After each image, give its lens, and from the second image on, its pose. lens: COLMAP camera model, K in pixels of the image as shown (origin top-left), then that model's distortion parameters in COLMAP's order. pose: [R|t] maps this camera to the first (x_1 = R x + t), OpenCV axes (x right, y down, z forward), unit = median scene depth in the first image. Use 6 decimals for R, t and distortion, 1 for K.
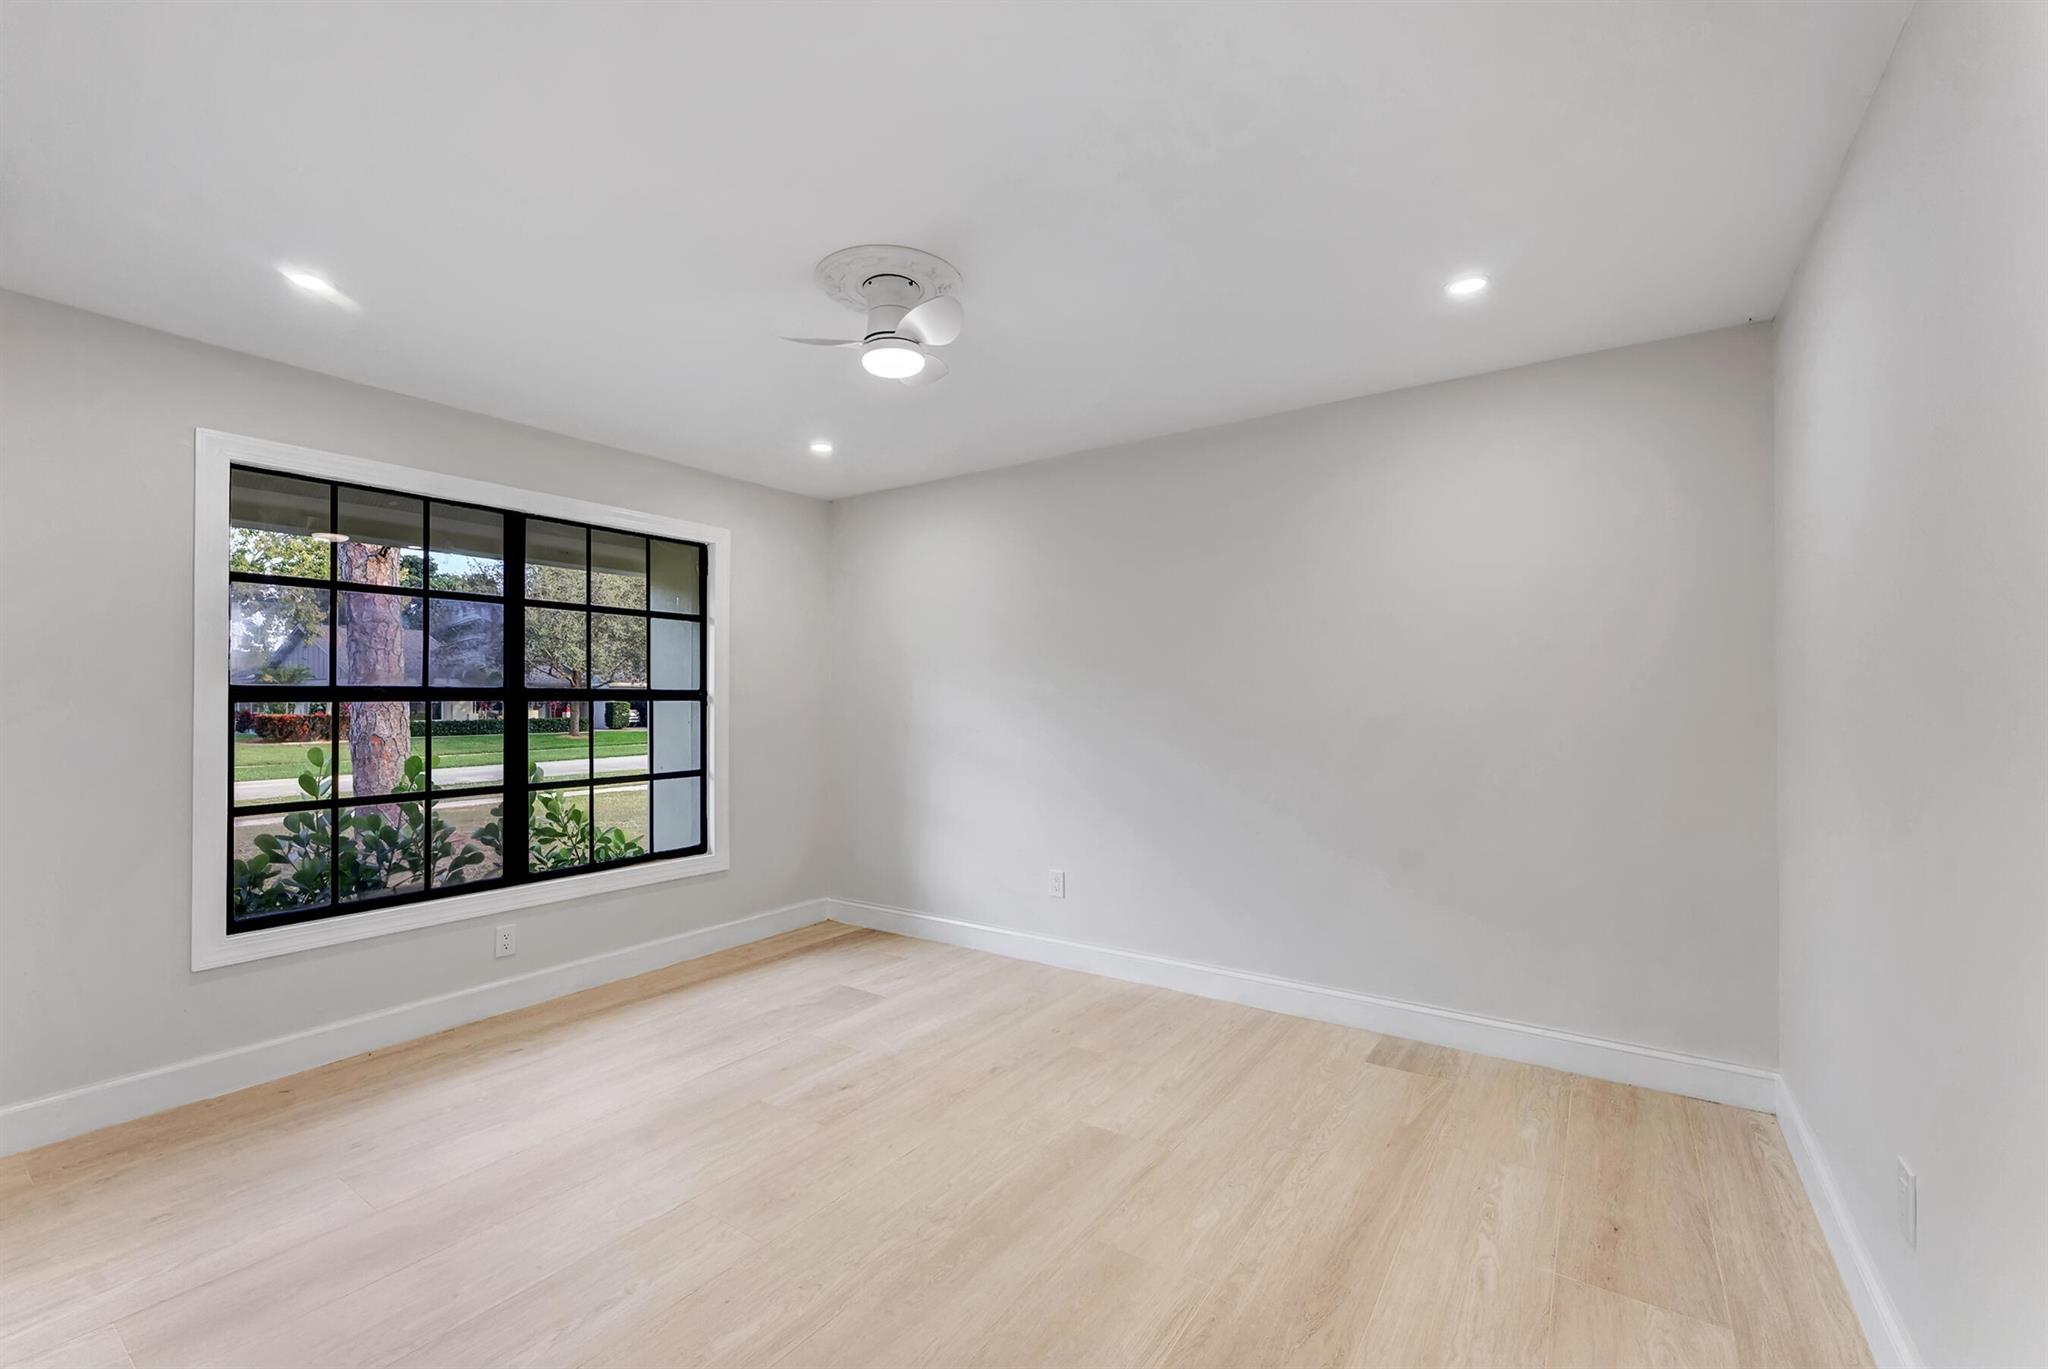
lens RADIAL K [[836.8, 0, 1019.0], [0, 836.8, 683.8], [0, 0, 1]] dist [0.002260, -0.000629]
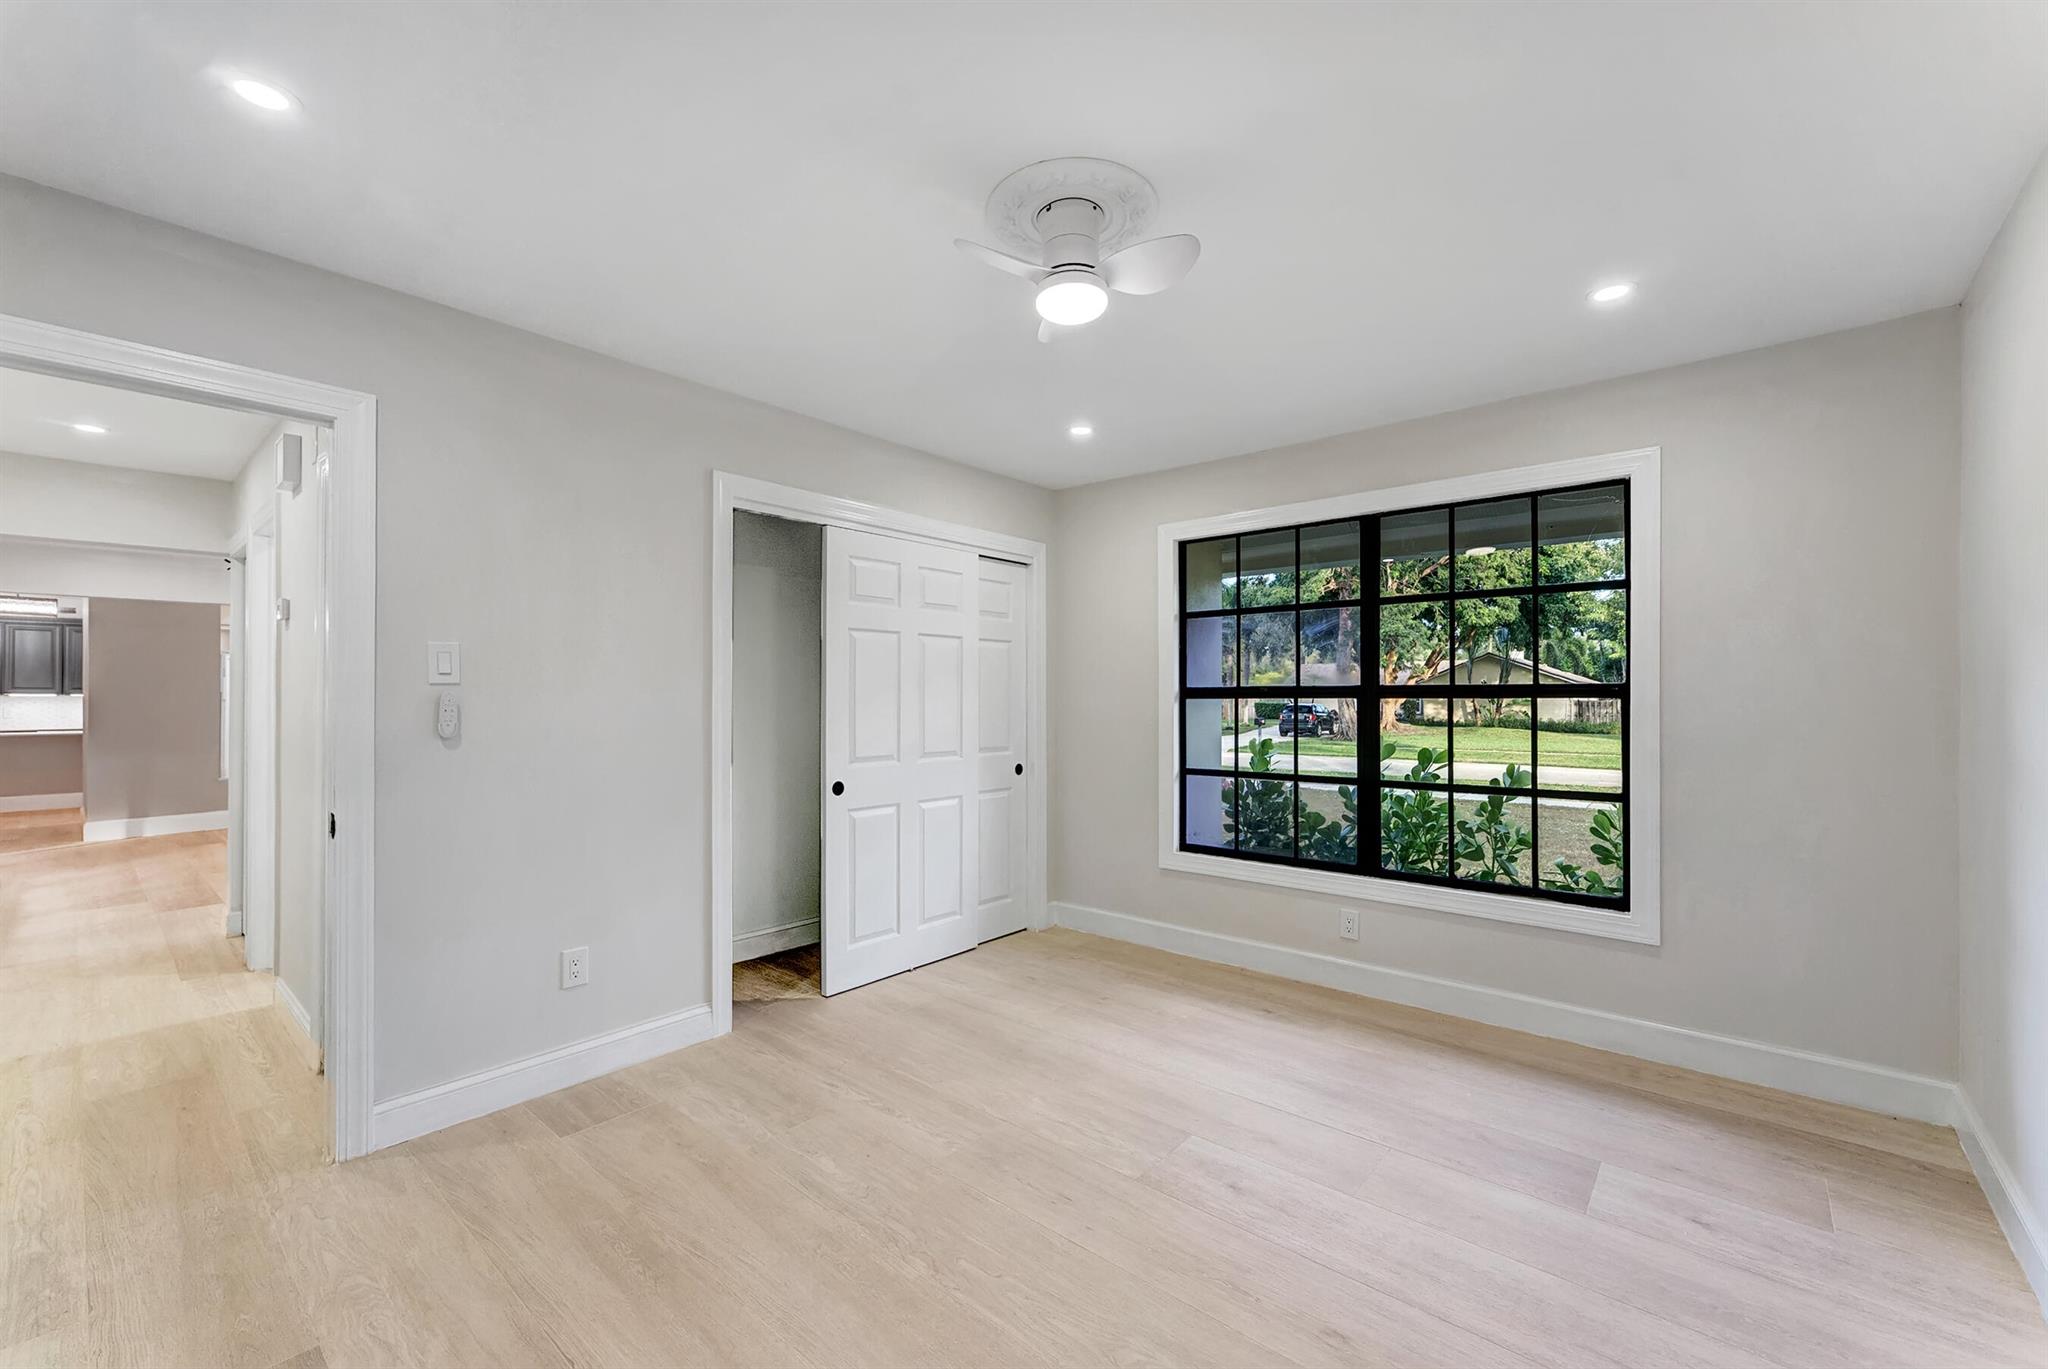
lens RADIAL K [[836.8, 0, 1044.5], [0, 836.8, 685.1], [0, 0, 1]] dist [0.002260, -0.000629]
pose [[-0.094003, -0.013393, -0.995482, 0.466042], [0.019403, 0.999695, -0.015282, 0.012540], [0.995383, -0.020752, -0.093715, 0.699792]]
